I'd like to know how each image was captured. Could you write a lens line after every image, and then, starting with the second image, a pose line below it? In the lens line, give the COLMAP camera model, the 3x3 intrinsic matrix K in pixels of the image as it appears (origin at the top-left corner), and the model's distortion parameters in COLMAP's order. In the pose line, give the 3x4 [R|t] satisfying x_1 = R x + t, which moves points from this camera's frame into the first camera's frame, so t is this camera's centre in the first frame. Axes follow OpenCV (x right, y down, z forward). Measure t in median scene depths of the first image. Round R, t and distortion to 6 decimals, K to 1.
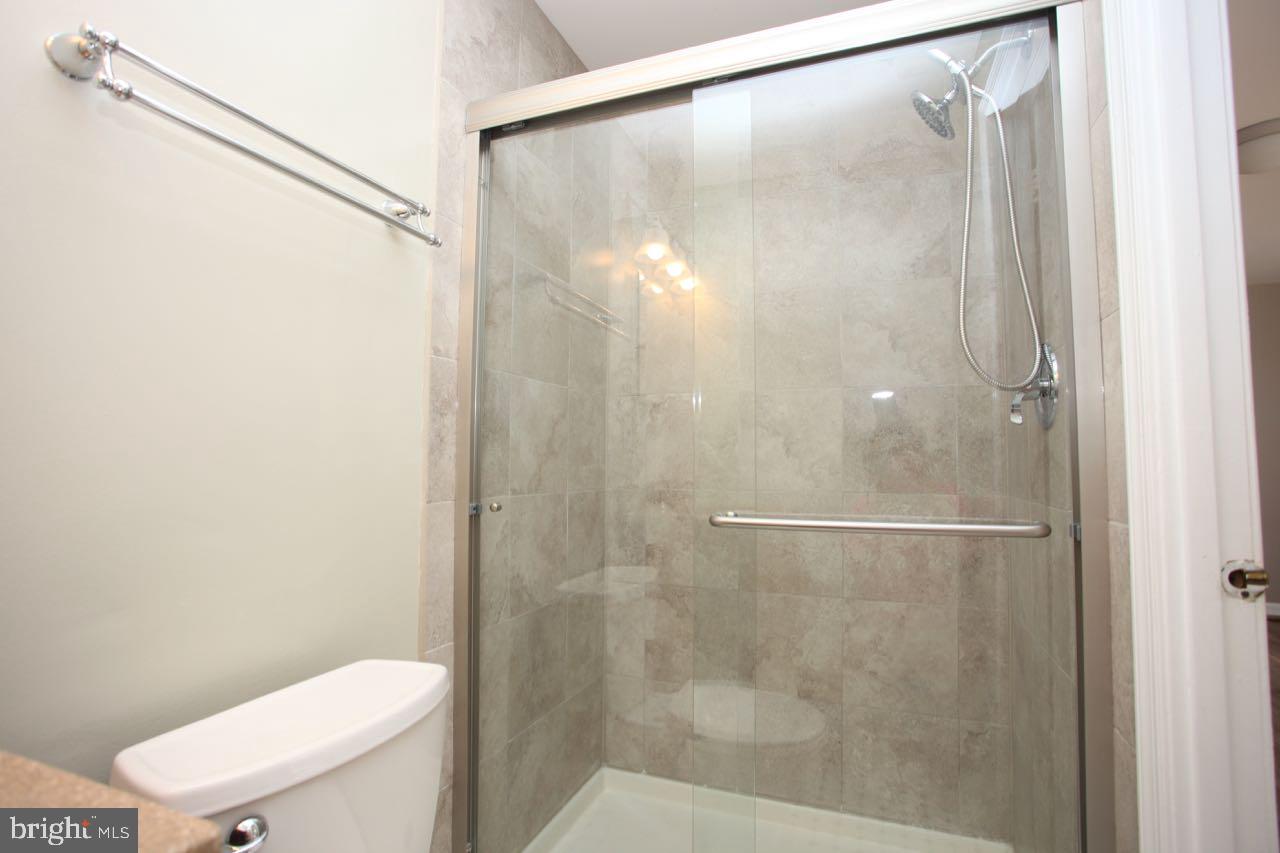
lens RADIAL K [[641.4, 0, 640.0], [0, 641.4, 426.5], [0, 0, 1]] dist [-0.067806, 0.034967]
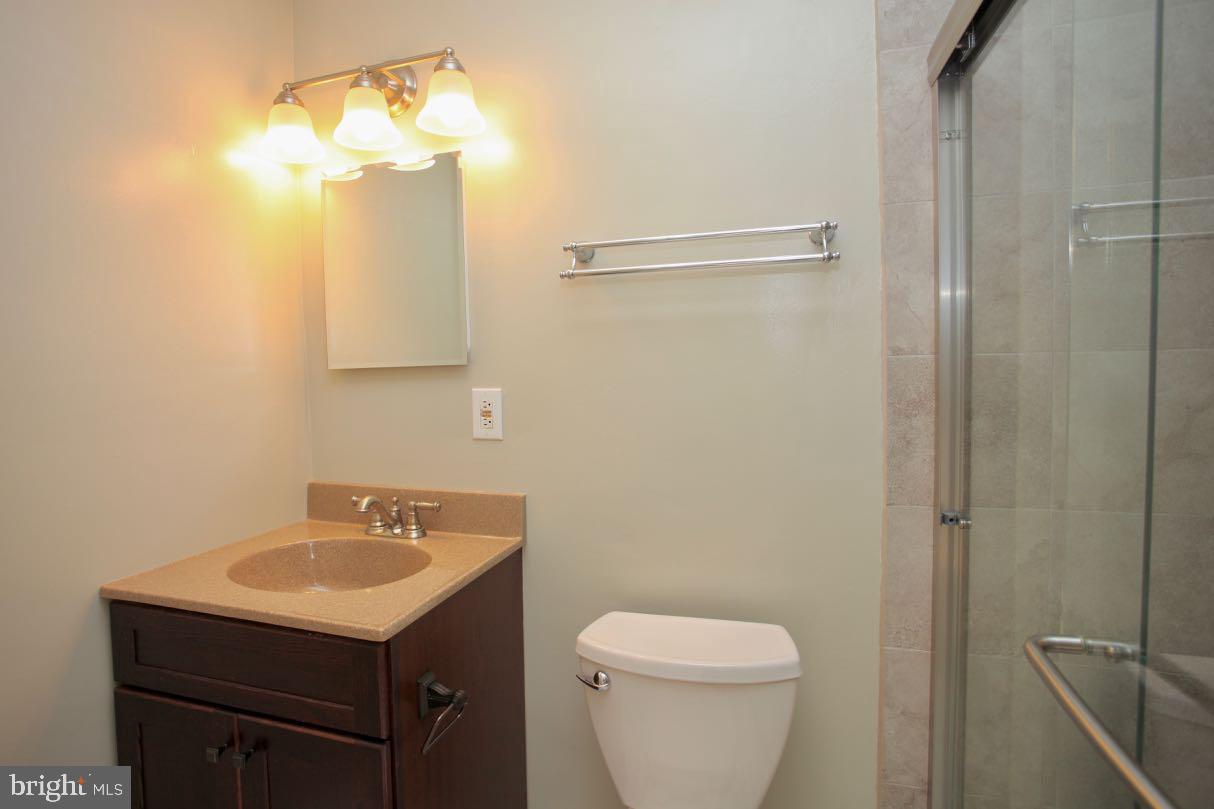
lens RADIAL K [[608.3, 0, 607.0], [0, 608.3, 404.5], [0, 0, 1]] dist [-0.067806, 0.034967]
pose [[0.067114, 0.055941, -0.996176, 0.443681], [0.088051, 0.994199, 0.061763, -0.105437], [0.993852, -0.091859, 0.061799, 0.401184]]
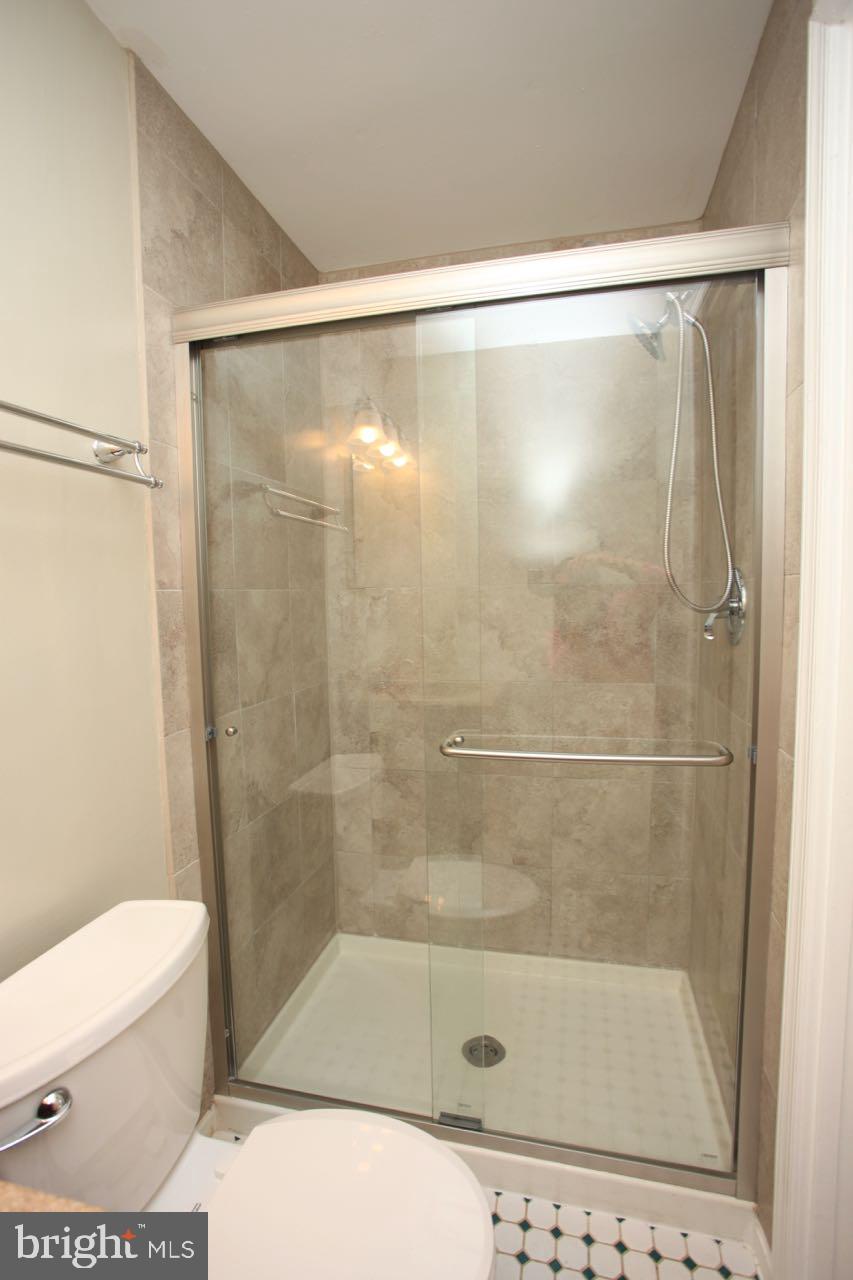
lens RADIAL K [[641.4, 0, 434.9], [0, 641.4, 650.9], [0, 0, 1]] dist [-0.067806, 0.034967]
pose [[0.989588, -0.035911, 0.139374, -0.032339], [0.014709, 0.988536, 0.150270, -0.126148], [-0.143172, -0.146655, 0.978772, -0.029631]]
